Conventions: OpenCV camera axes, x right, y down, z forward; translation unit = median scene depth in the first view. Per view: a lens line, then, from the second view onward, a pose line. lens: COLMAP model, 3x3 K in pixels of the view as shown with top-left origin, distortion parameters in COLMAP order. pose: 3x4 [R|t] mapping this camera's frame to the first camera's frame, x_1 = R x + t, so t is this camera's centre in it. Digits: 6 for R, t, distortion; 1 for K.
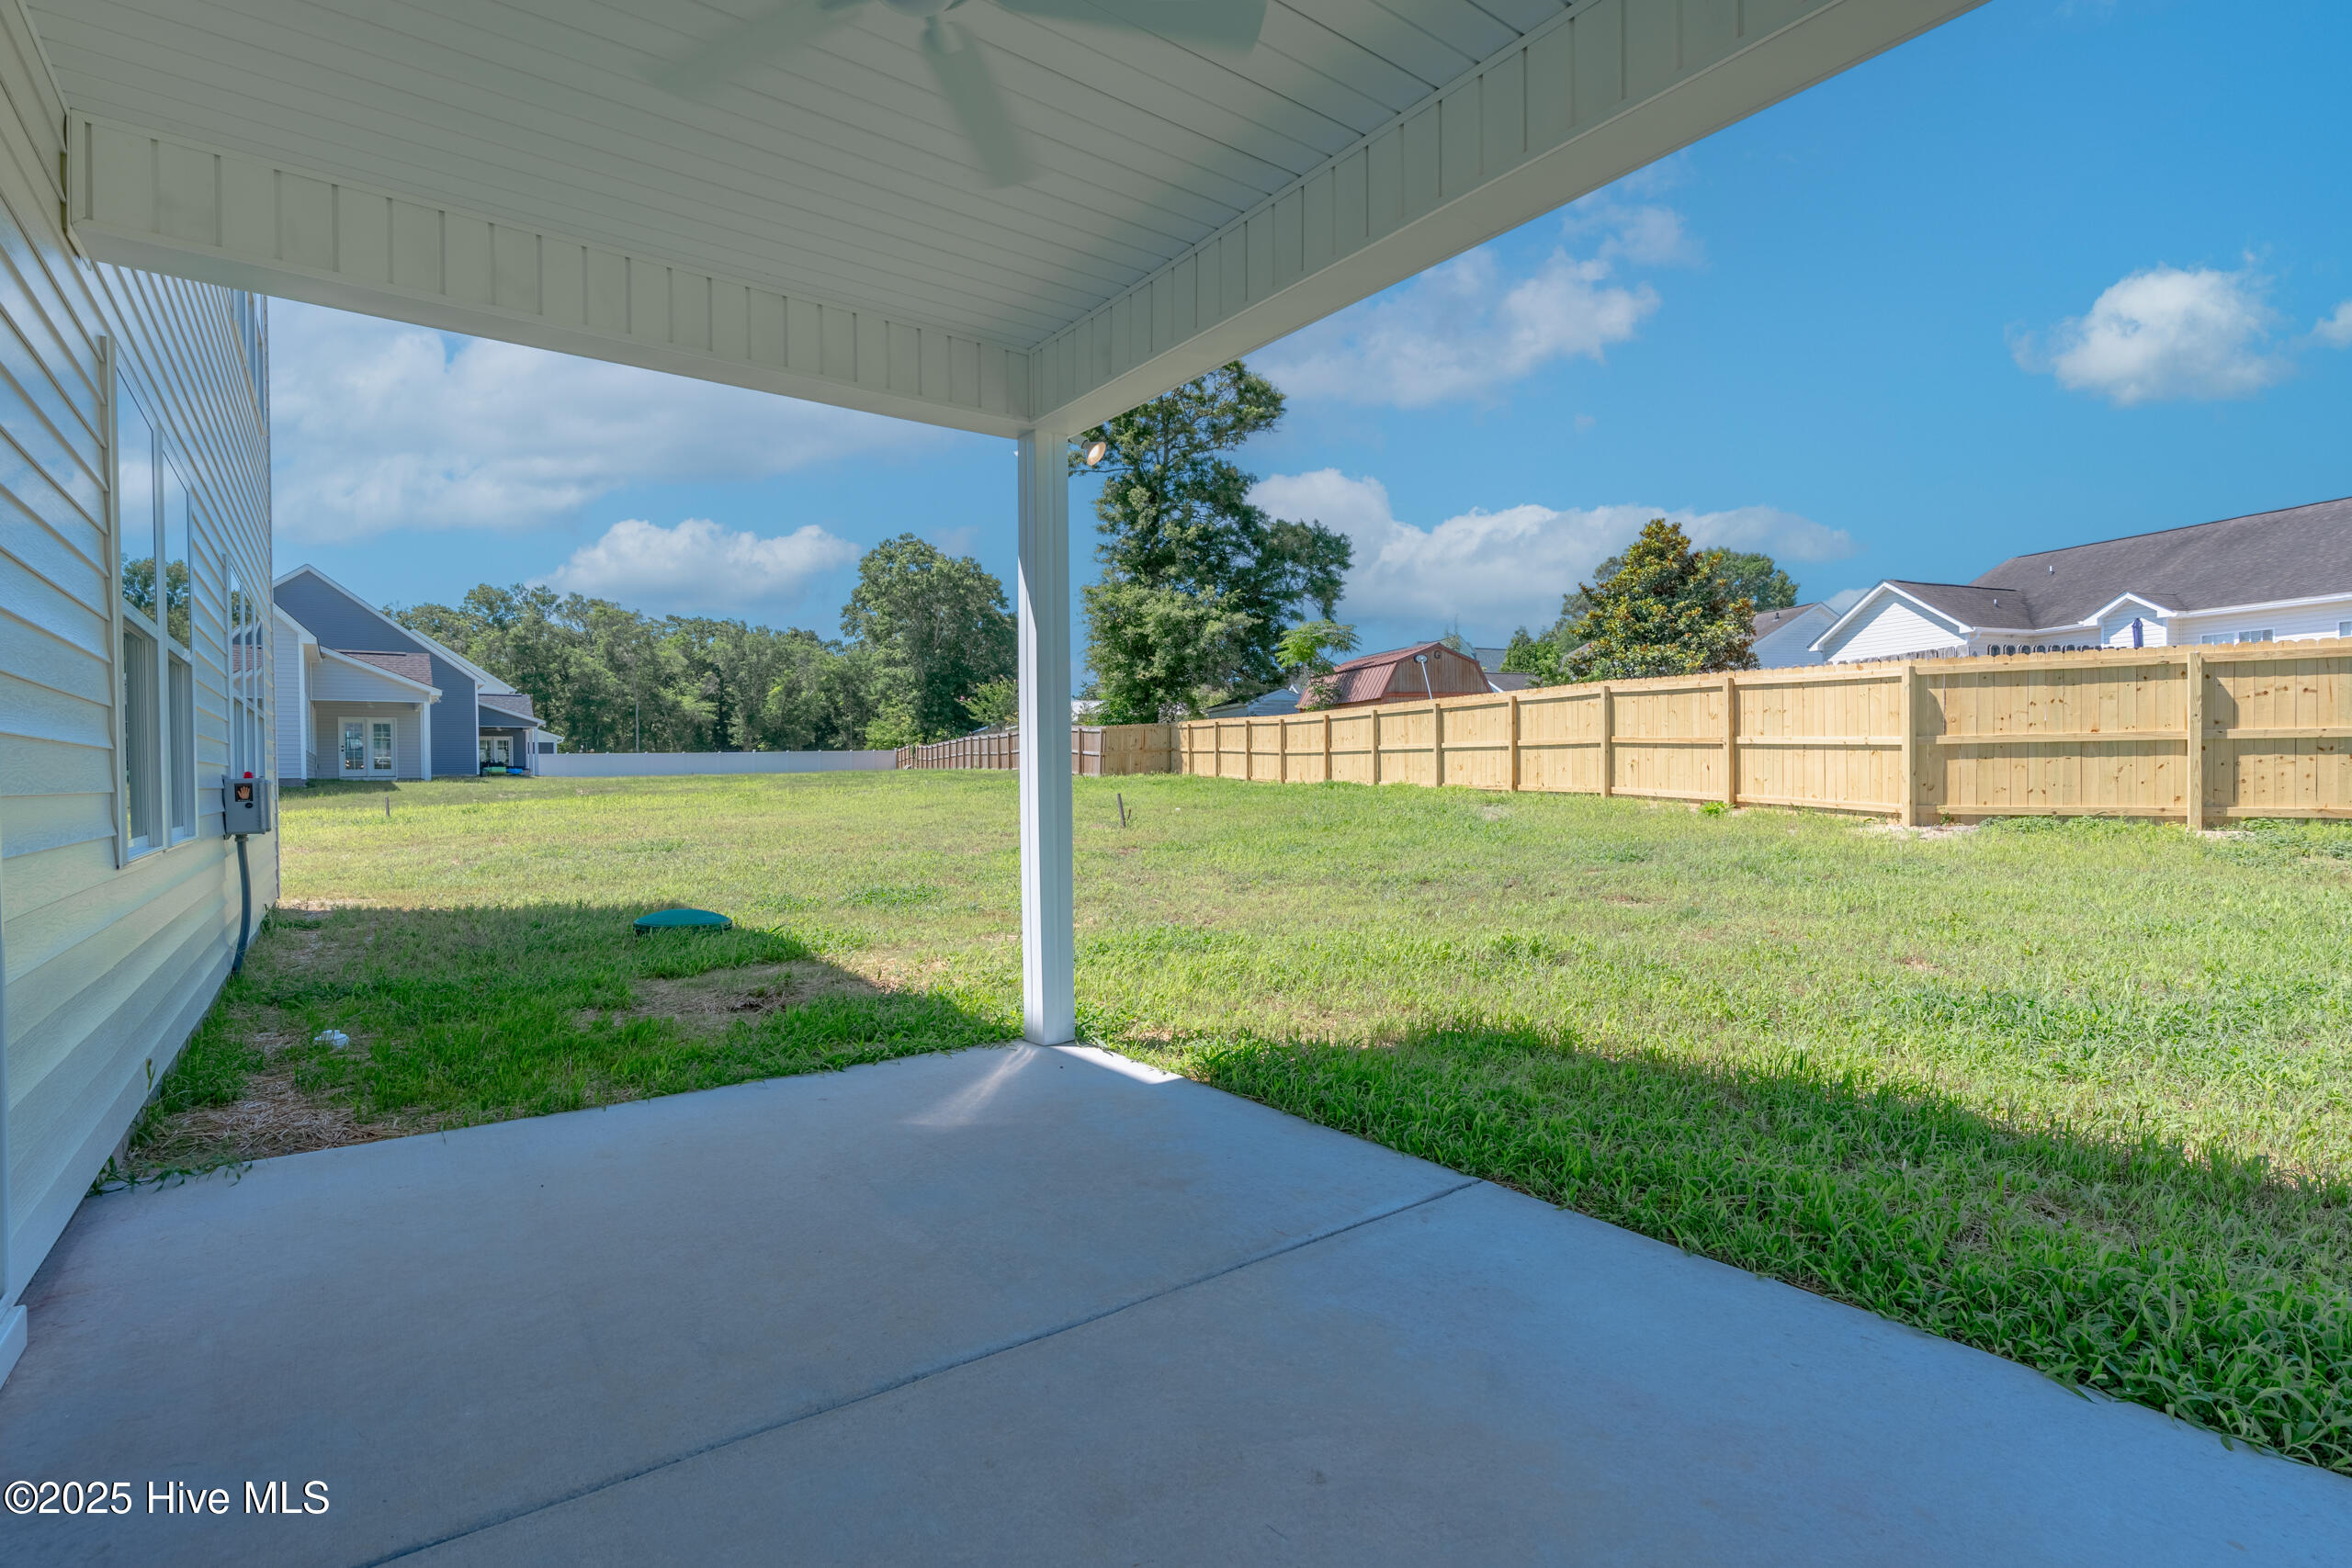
lens RADIAL K [[1114.0, 0, 1176.7], [0, 1114.0, 738.2], [0, 0, 1]] dist [-0.001106, -0.000229]
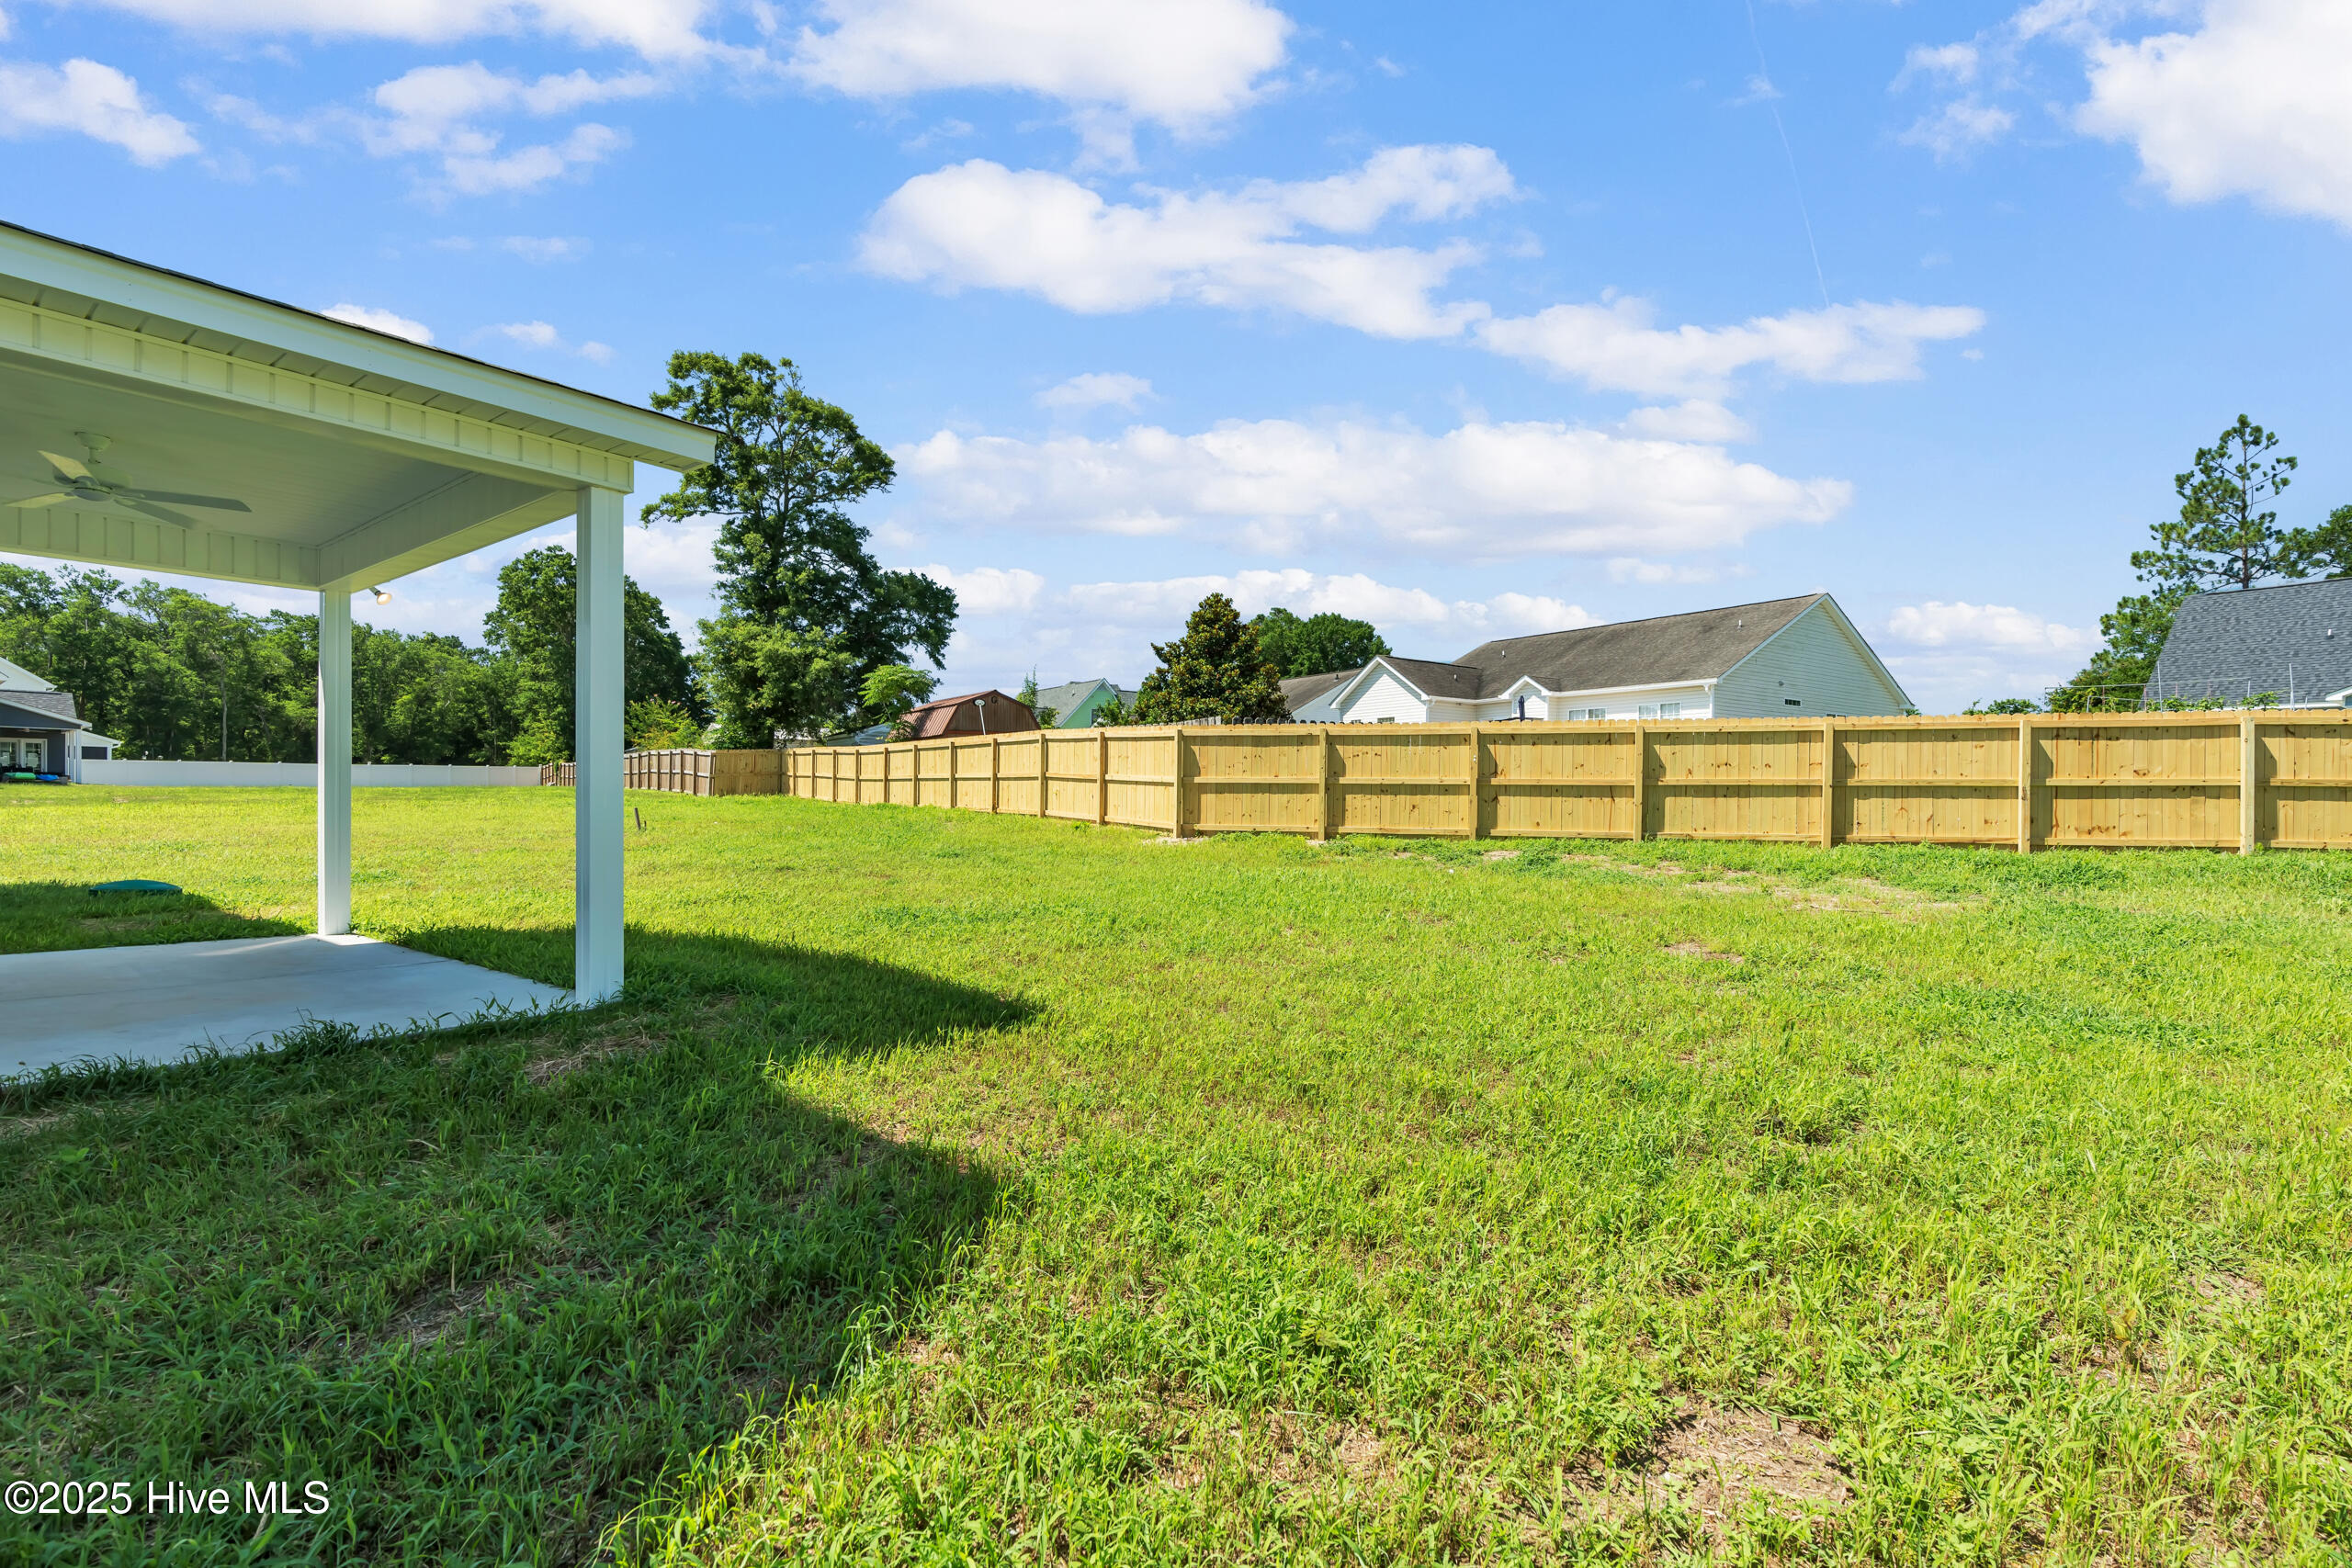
lens RADIAL K [[1082.9, 0, 1176.0], [0, 1082.9, 784.0], [0, 0, 1]] dist [0.002235, 0.000410]
pose [[0.966314, 0.024808, 0.256167, 0.096875], [-0.028816, 0.999514, 0.011904, -0.003310], [-0.255747, -0.018885, 0.966559, -0.130806]]
